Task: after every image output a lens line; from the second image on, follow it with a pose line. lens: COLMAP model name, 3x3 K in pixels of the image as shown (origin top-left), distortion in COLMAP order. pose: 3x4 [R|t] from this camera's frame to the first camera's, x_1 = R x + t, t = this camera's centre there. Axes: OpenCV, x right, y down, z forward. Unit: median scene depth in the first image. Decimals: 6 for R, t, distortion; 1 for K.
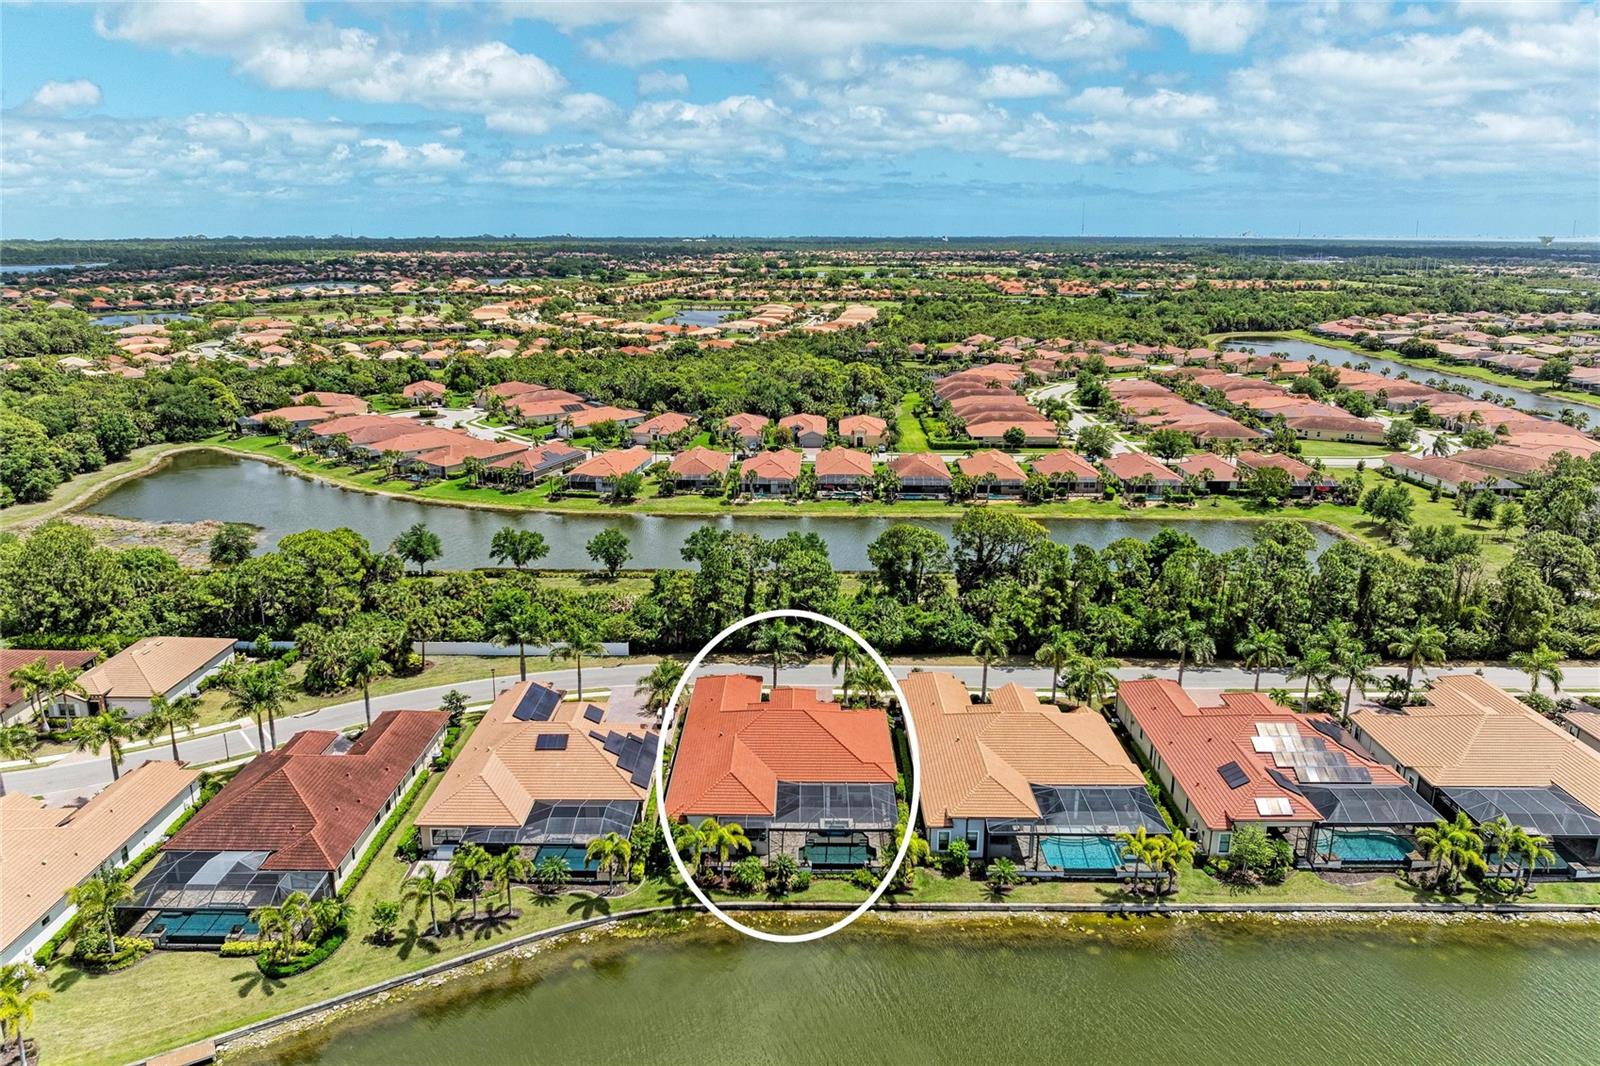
lens RADIAL K [[1144.3, 0, 800.0], [0, 1144.3, 533.0], [0, 0, 1]] dist [-0.003096, -0.021999]
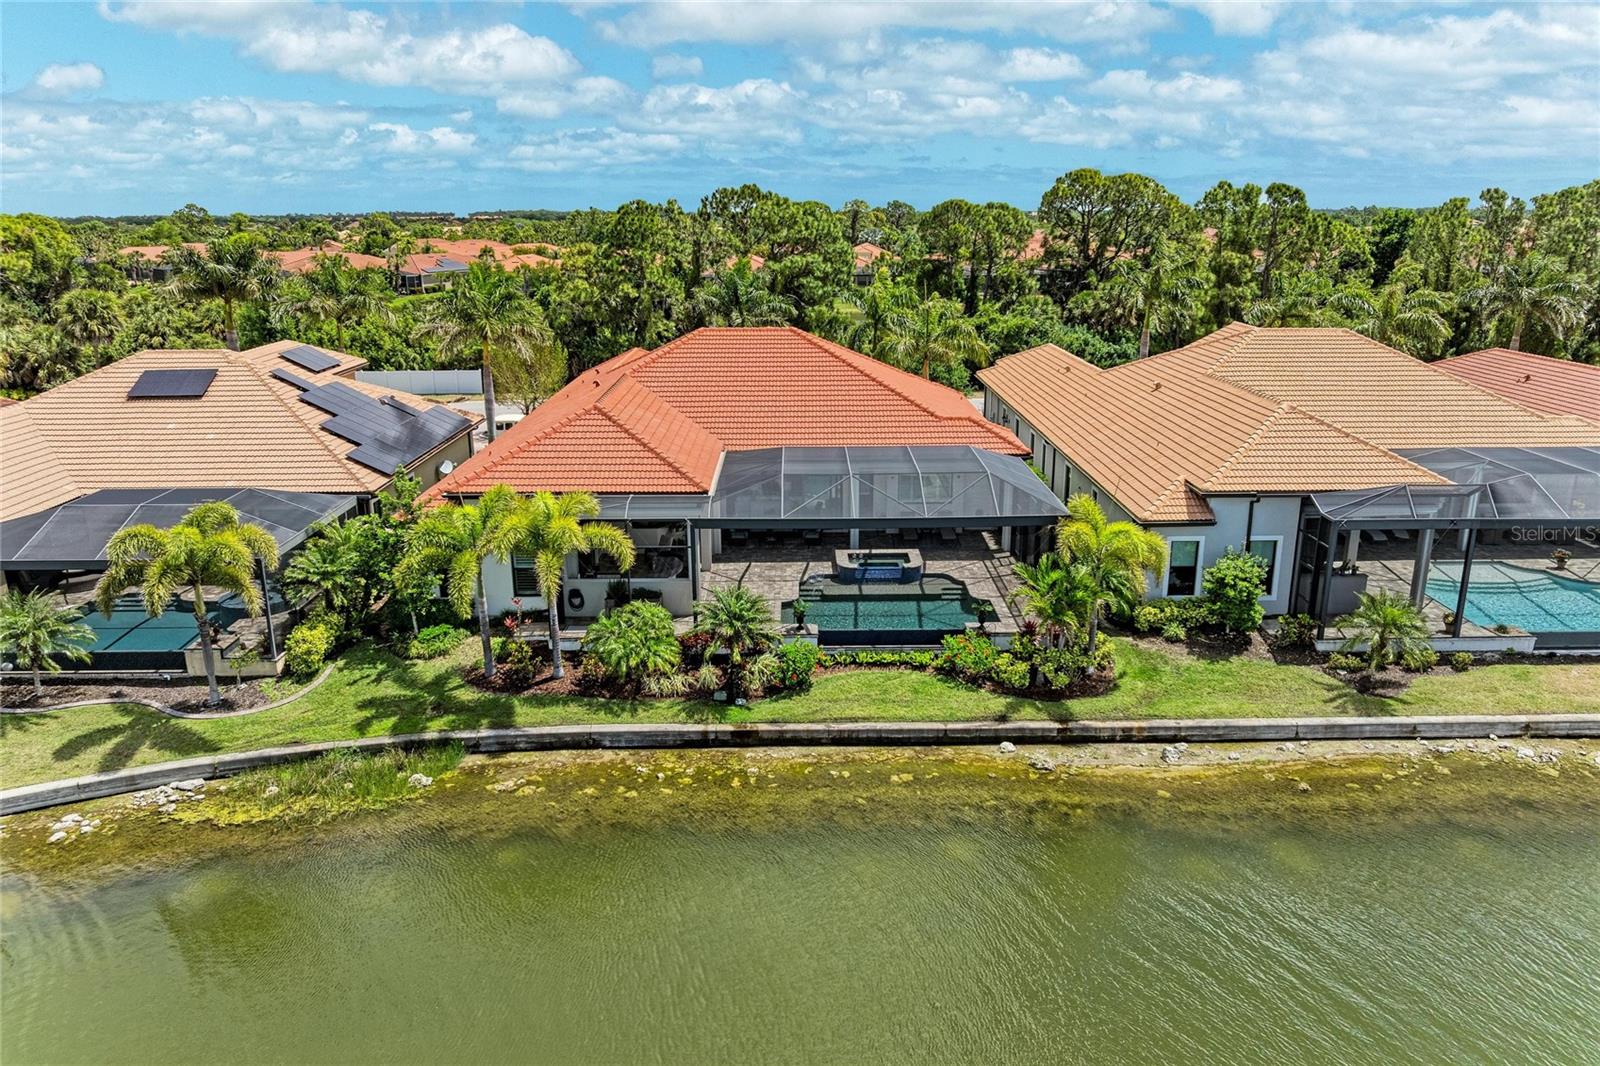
lens RADIAL K [[1144.3, 0, 800.0], [0, 1144.3, 533.0], [0, 0, 1]] dist [-0.003096, -0.021999]
pose [[0.999885, -0.013911, 0.006113, 0.003013], [0.013835, 0.999828, 0.012359, 0.261553], [-0.006284, -0.012273, 0.999905, 0.664233]]
